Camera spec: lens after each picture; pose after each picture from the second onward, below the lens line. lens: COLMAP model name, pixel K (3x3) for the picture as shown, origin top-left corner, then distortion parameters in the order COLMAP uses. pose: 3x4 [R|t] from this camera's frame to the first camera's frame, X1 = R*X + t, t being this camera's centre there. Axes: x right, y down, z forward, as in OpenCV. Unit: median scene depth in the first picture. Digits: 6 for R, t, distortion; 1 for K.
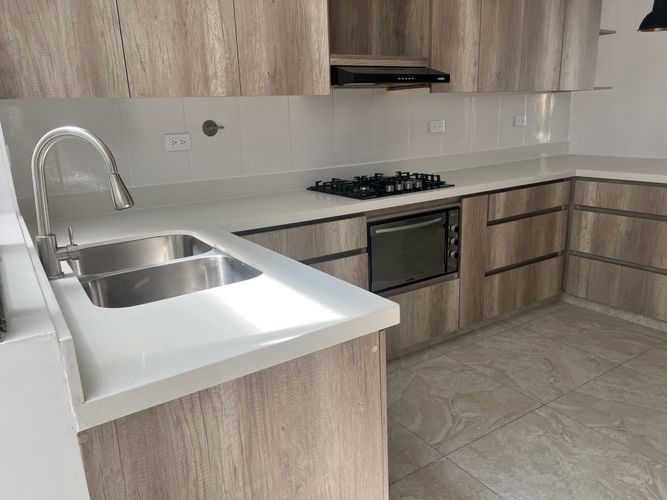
lens RADIAL K [[505.7, 0, 331.1], [0, 505.7, 256.9], [0, 0, 1]] dist [0.060461, -0.059608]
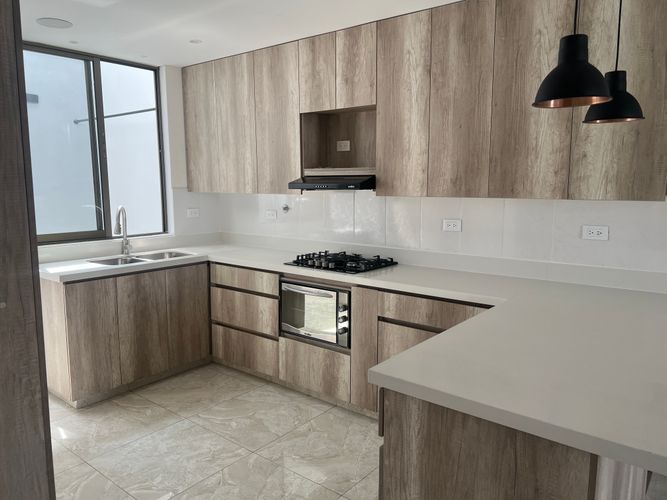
lens RADIAL K [[505.7, 0, 336.5], [0, 505.7, 249.0], [0, 0, 1]] dist [0.060461, -0.059608]
pose [[0.302737, 0.162340, -0.939146, 1.275174], [-0.267600, 0.960226, 0.079722, -0.269924], [0.914735, 0.227181, 0.334138, 0.550181]]
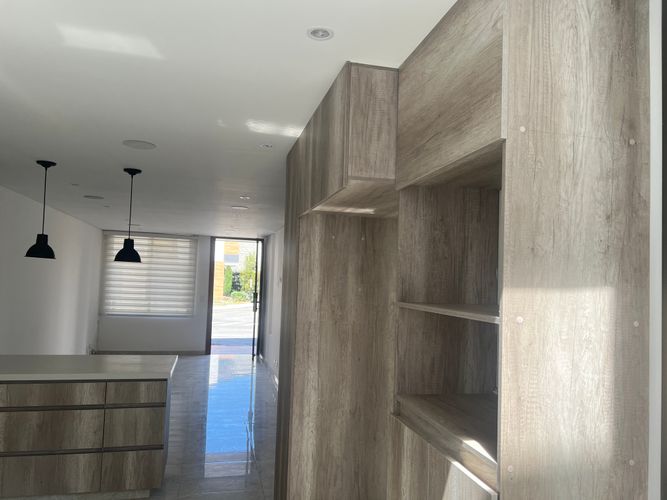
lens RADIAL K [[505.7, 0, 335.6], [0, 505.7, 250.5], [0, 0, 1]] dist [0.060461, -0.059608]
pose [[0.320776, 0.100995, 0.941755, -0.377867], [0.205045, 0.963315, -0.173148, -0.097737], [-0.924694, 0.248644, 0.288300, -0.065424]]
